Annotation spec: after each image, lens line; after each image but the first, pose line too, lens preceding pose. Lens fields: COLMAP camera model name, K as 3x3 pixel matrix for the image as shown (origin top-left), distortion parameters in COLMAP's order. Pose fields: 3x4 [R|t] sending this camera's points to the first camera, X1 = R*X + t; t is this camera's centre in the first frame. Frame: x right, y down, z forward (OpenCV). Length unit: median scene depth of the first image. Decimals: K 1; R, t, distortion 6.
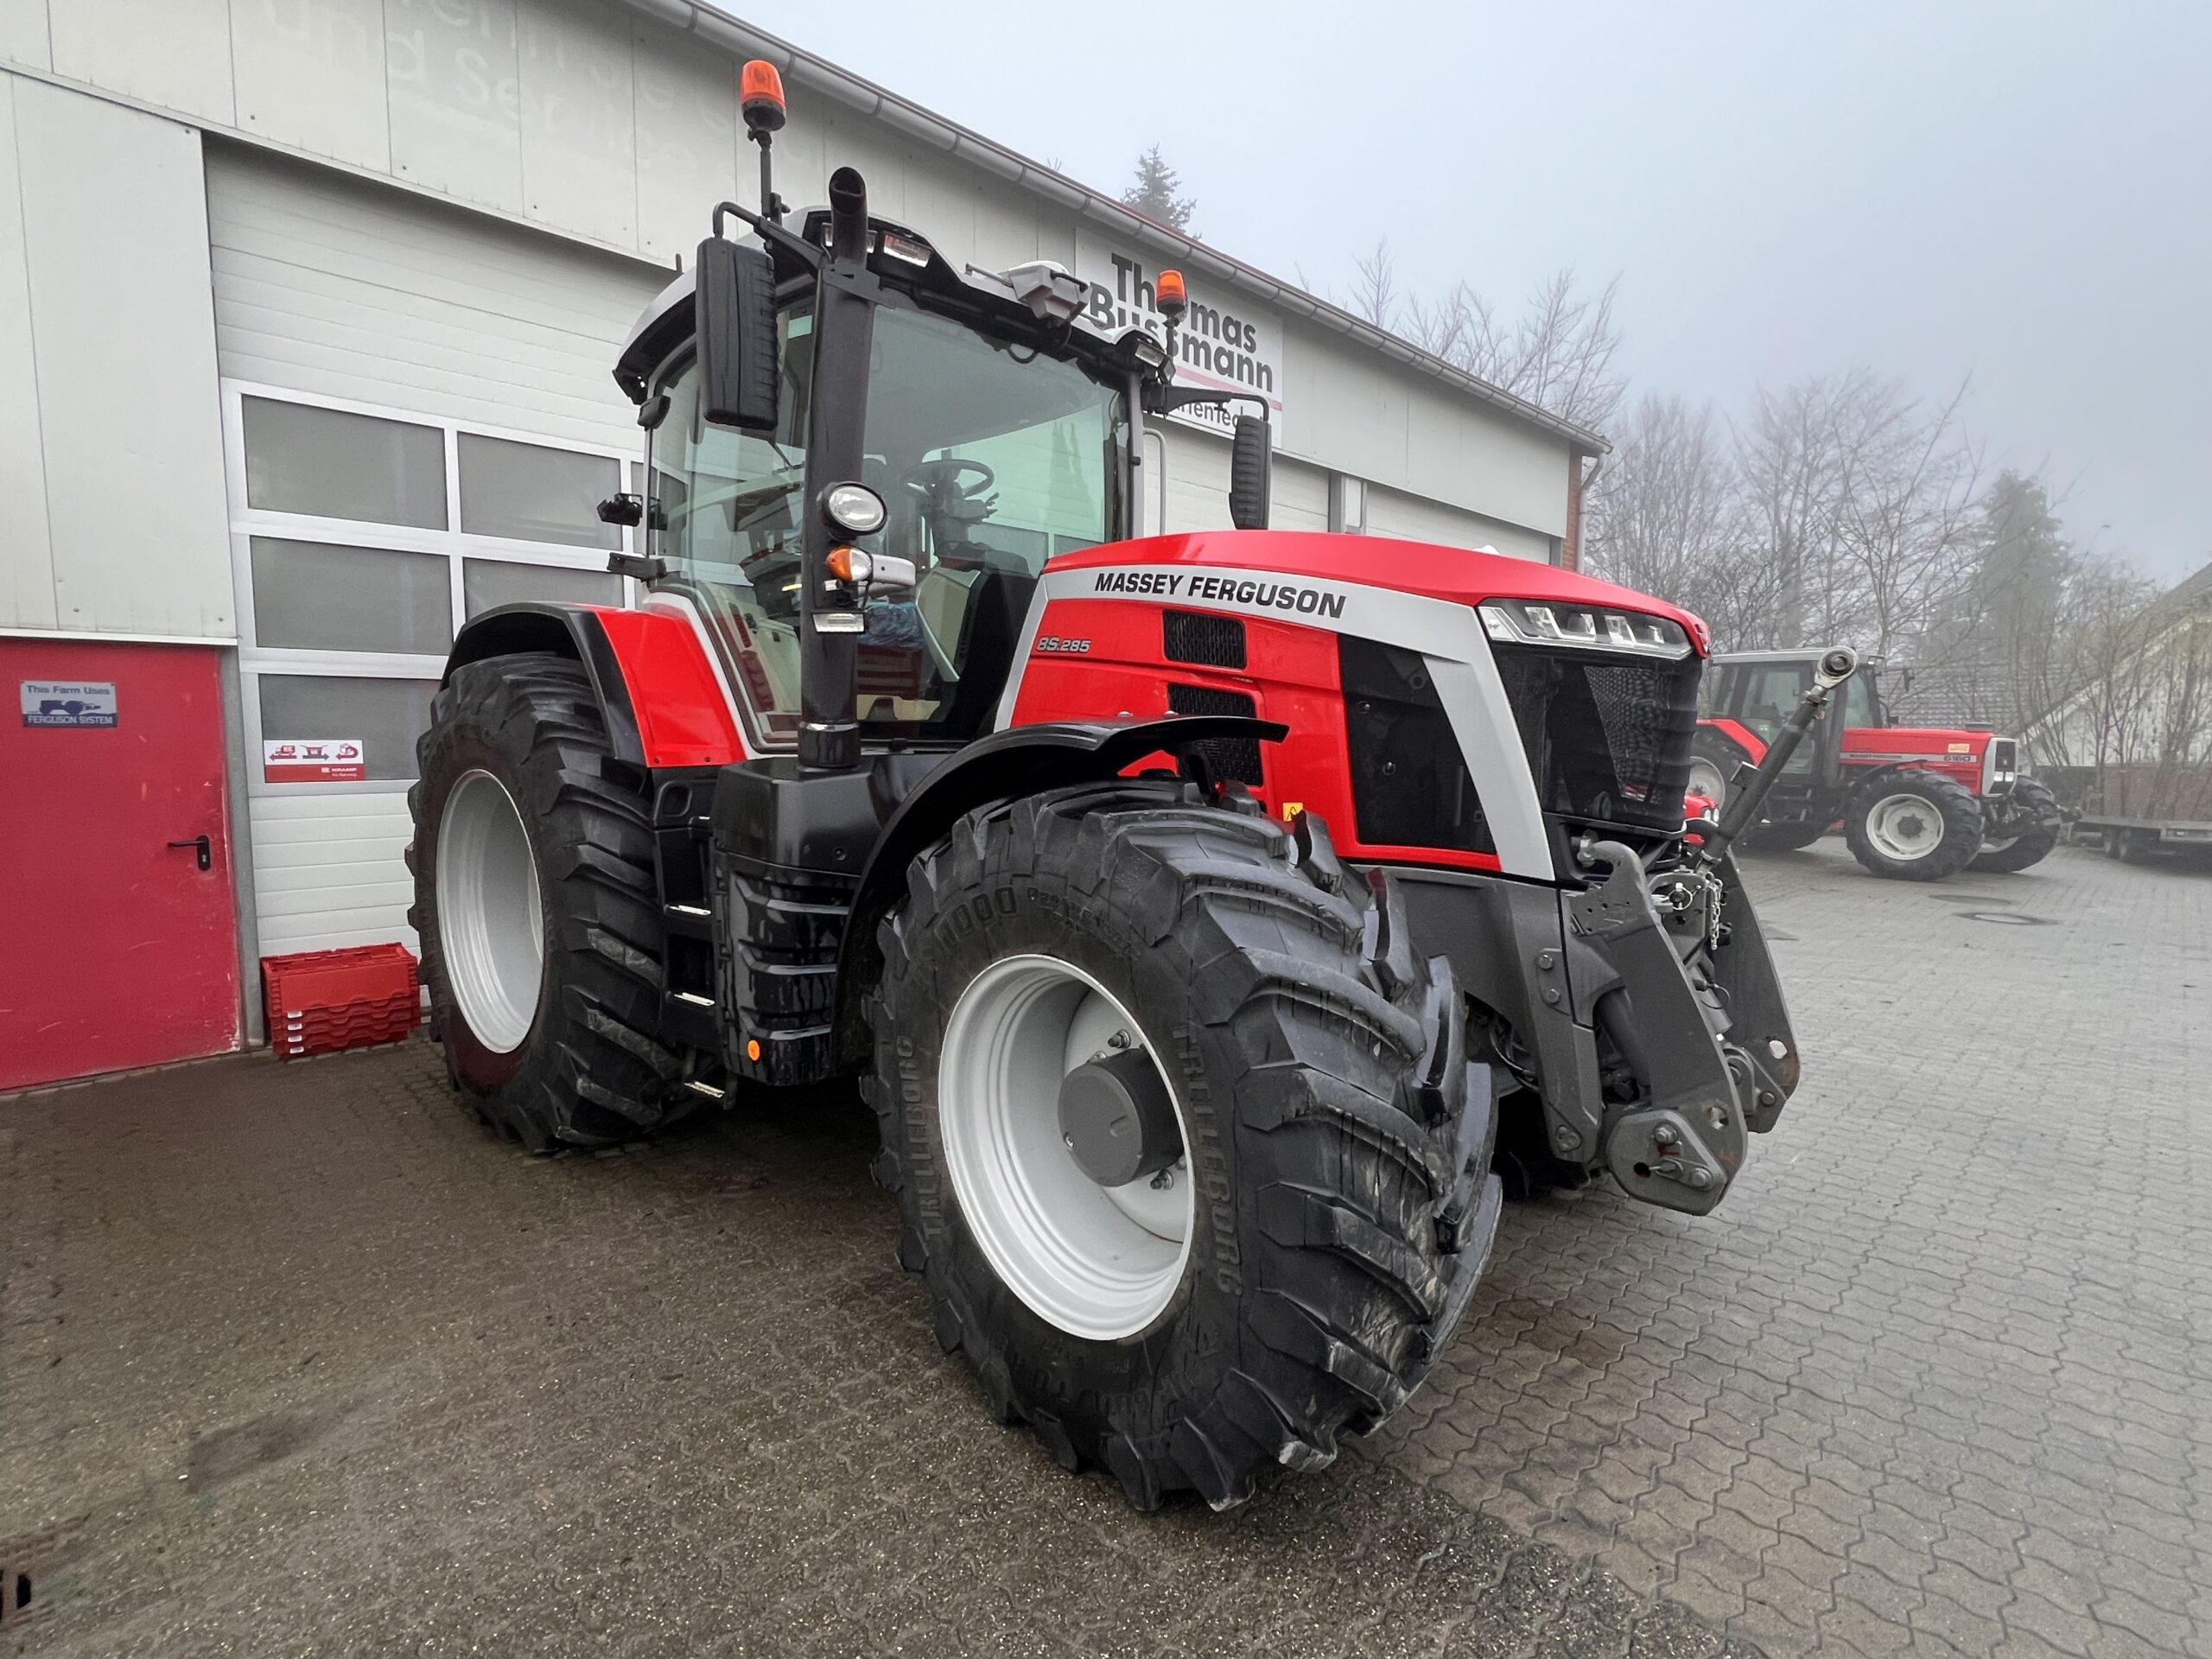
lens RADIAL K [[1067.3, 0, 1109.5], [0, 1067.3, 820.7], [0, 0, 1]] dist [-0.003333, 0.001203]
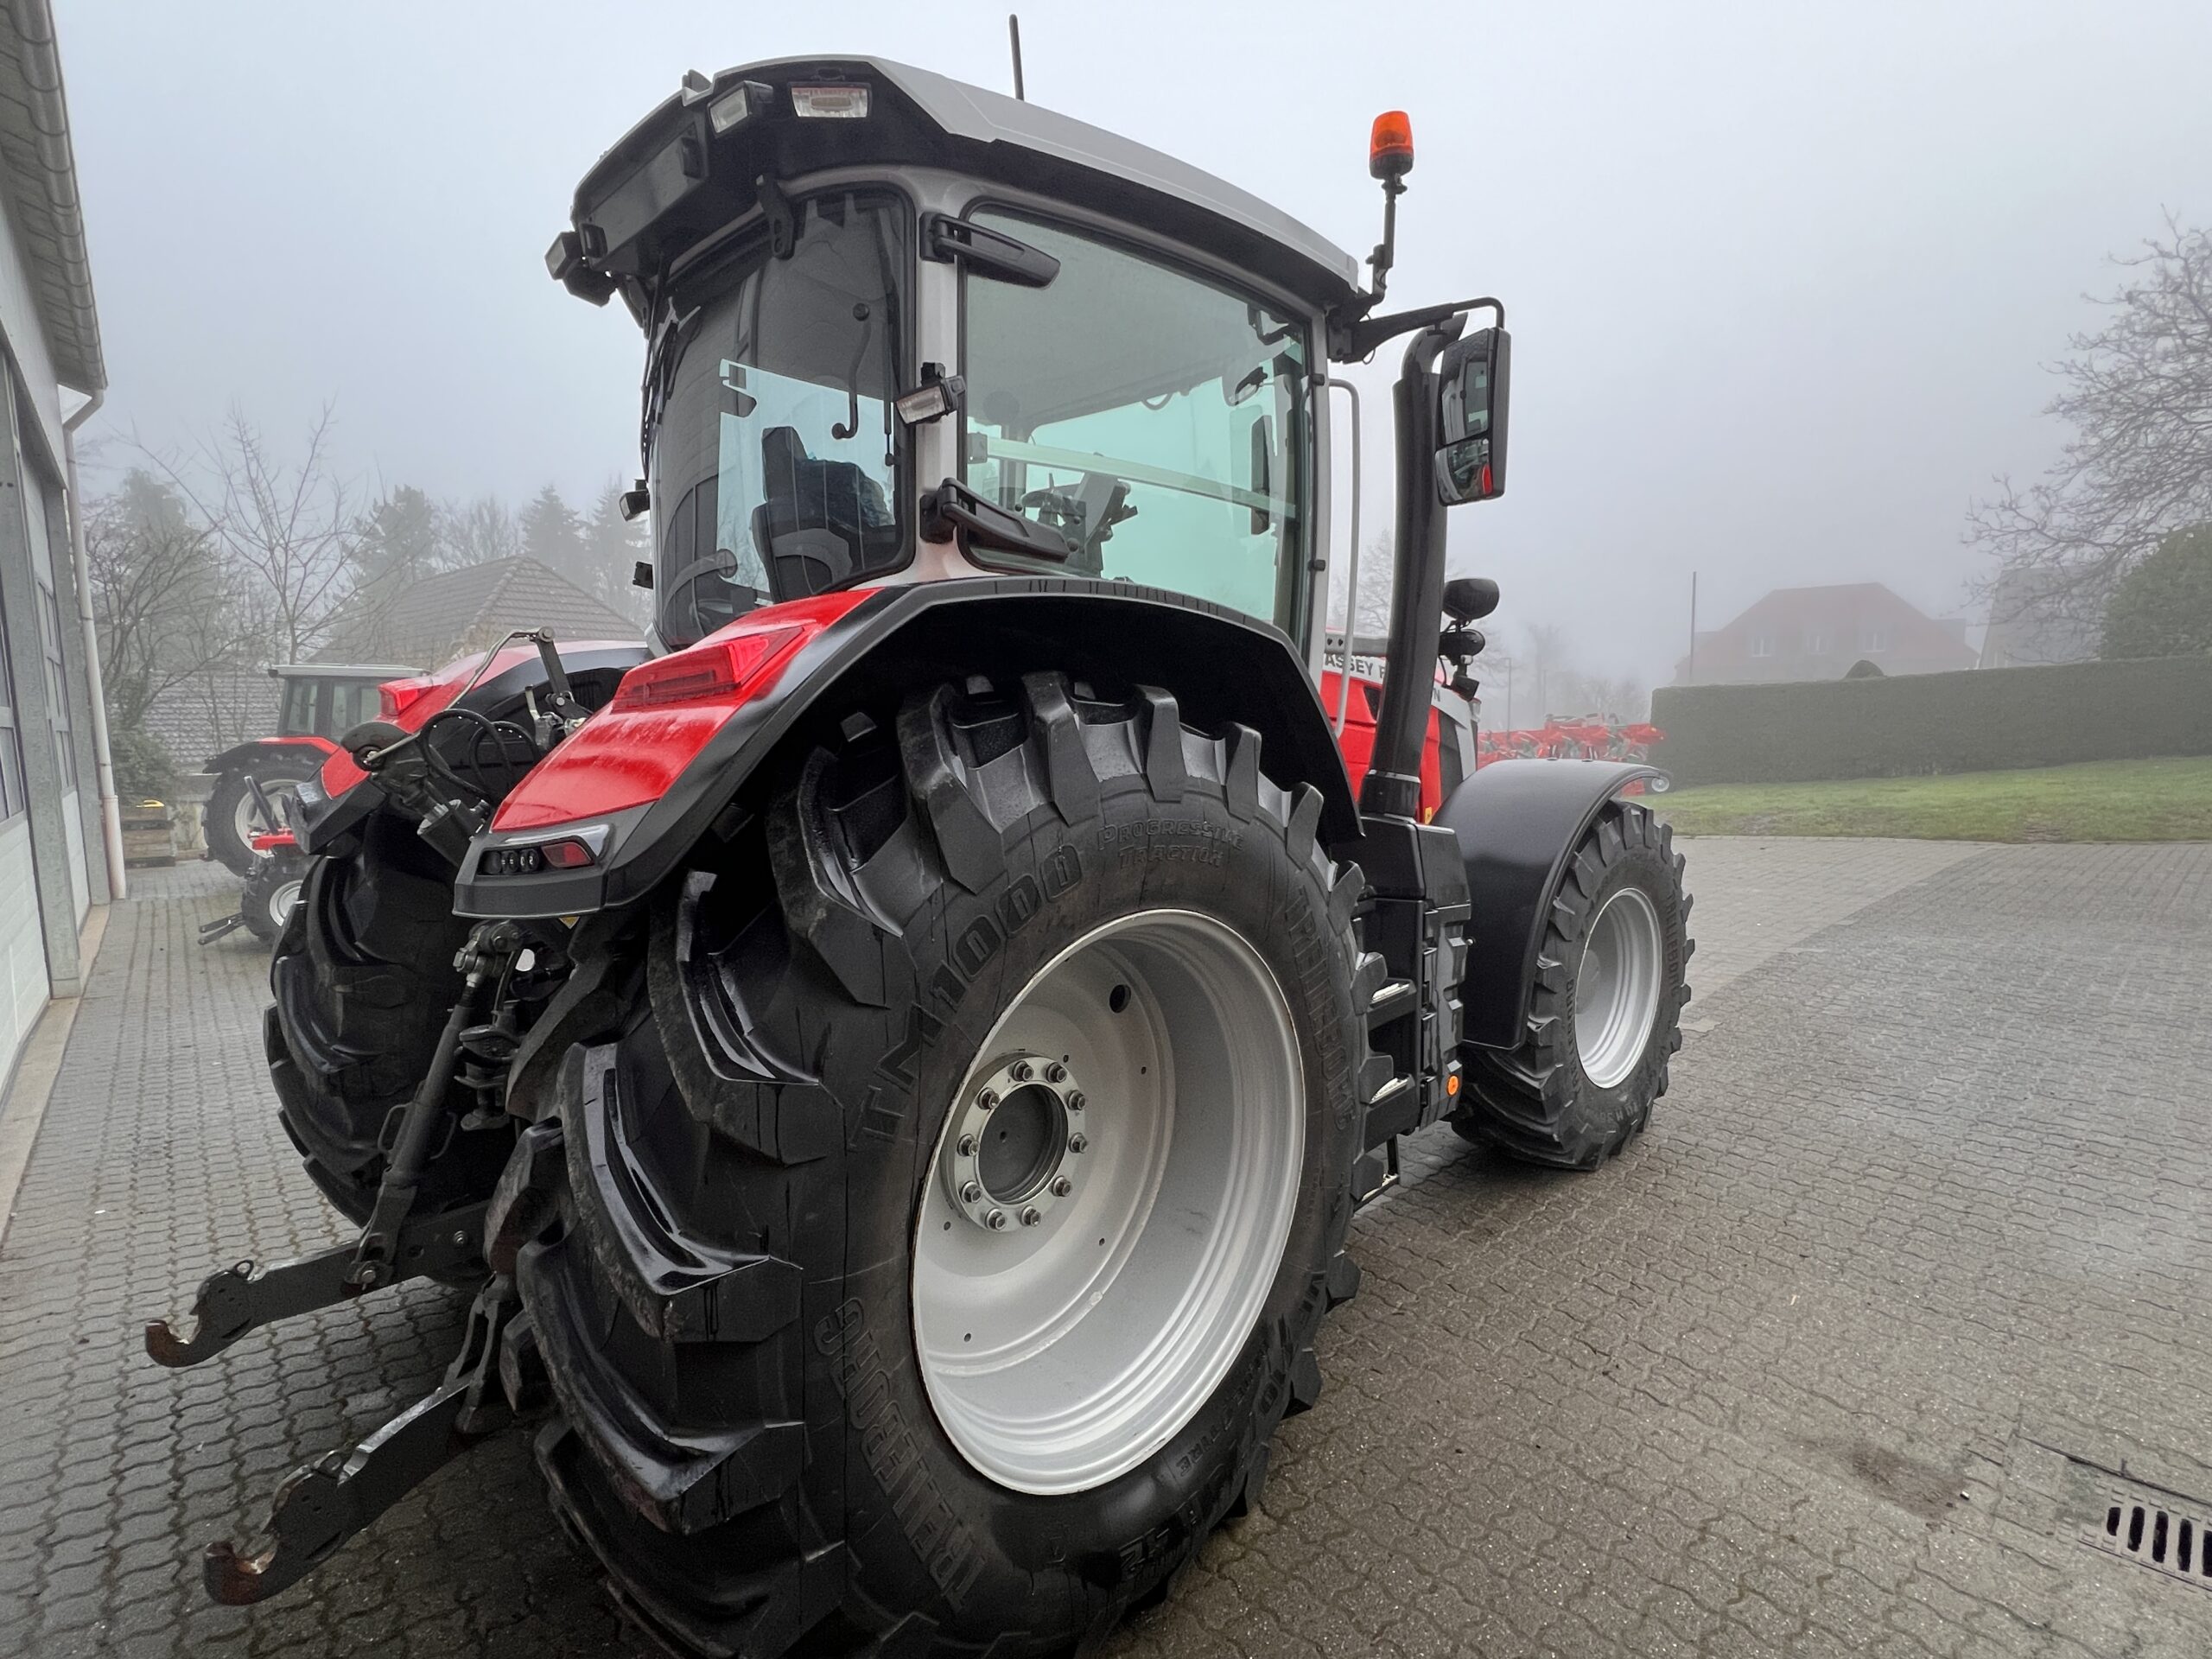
lens RADIAL K [[1067.3, 0, 1110.8], [0, 1067.3, 840.4], [0, 0, 1]] dist [-0.003333, 0.001203]
pose [[0.048349, -0.106610, 0.993125, -1.249385], [0.097546, 0.990039, 0.101530, -0.152289], [-0.994056, 0.091967, 0.058266, 1.134701]]
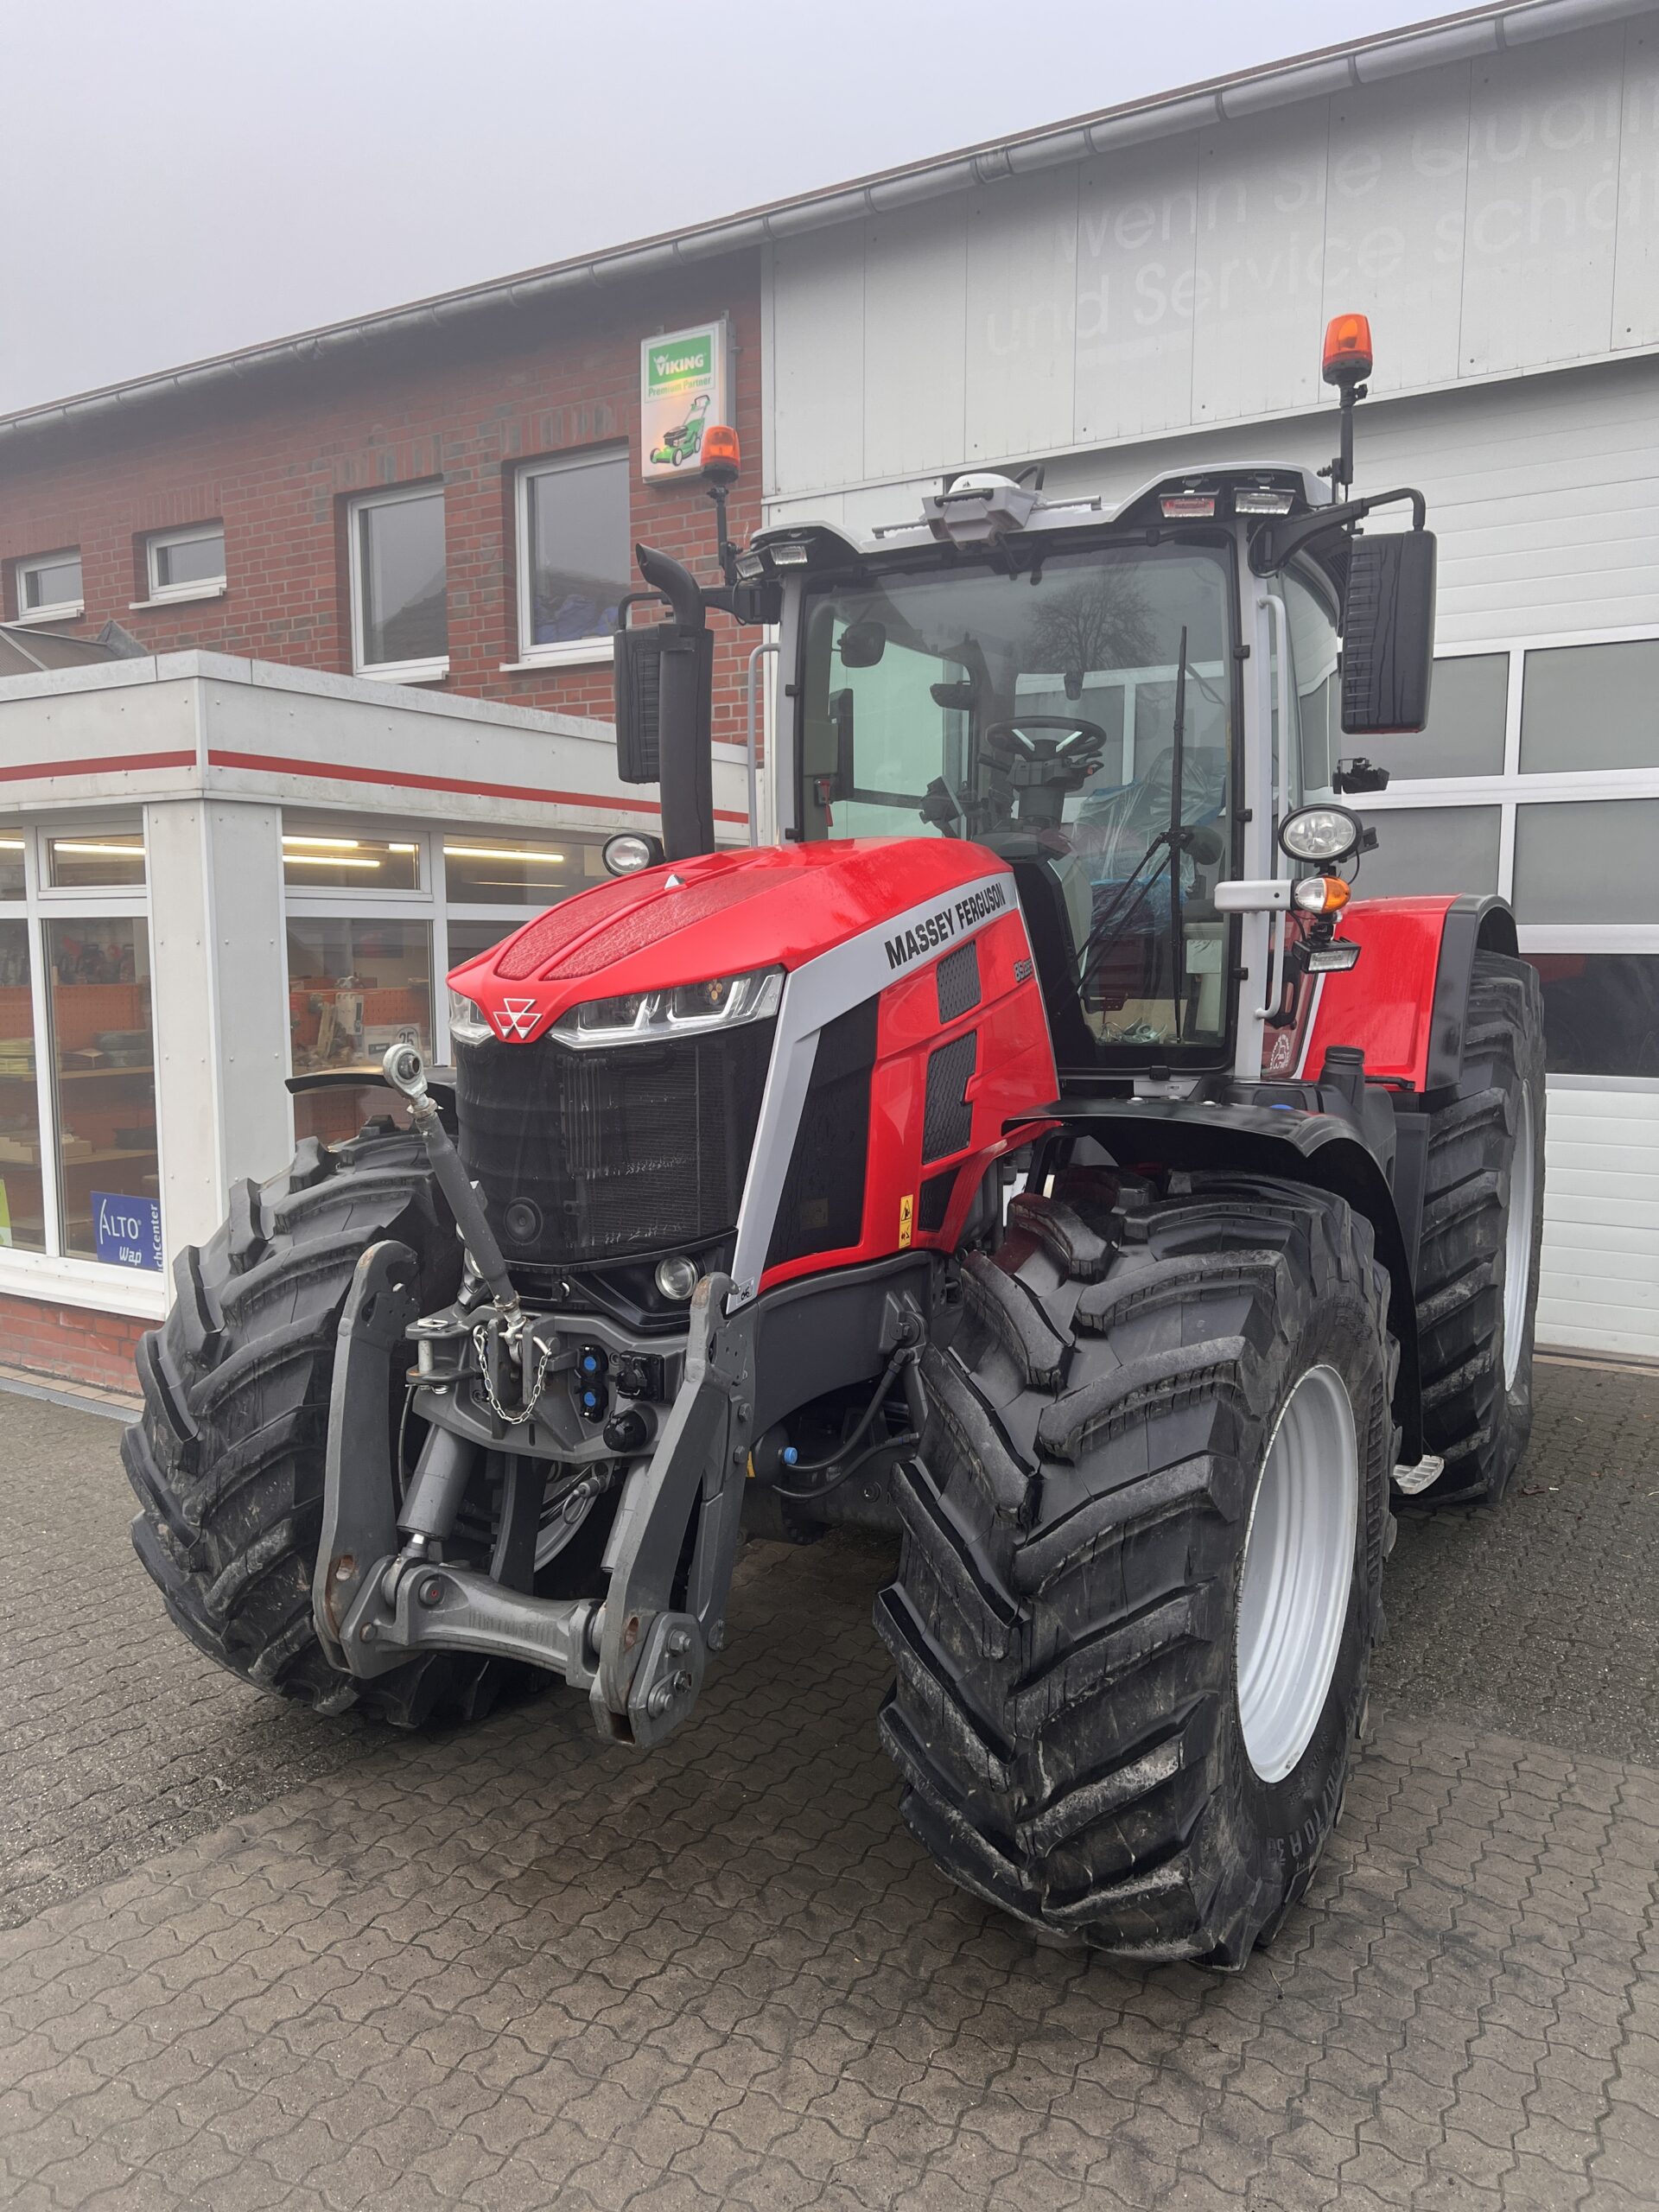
lens RADIAL K [[1655.1, 0, 829.8], [0, 1655.1, 1117.9], [0, 0, 1]] dist [0.061133, -0.067447]
pose [[0.239181, 0.104712, -0.965312, 1.260522], [-0.078392, 0.993005, 0.088292, -0.158165], [0.967805, 0.054555, 0.245717, 0.661210]]
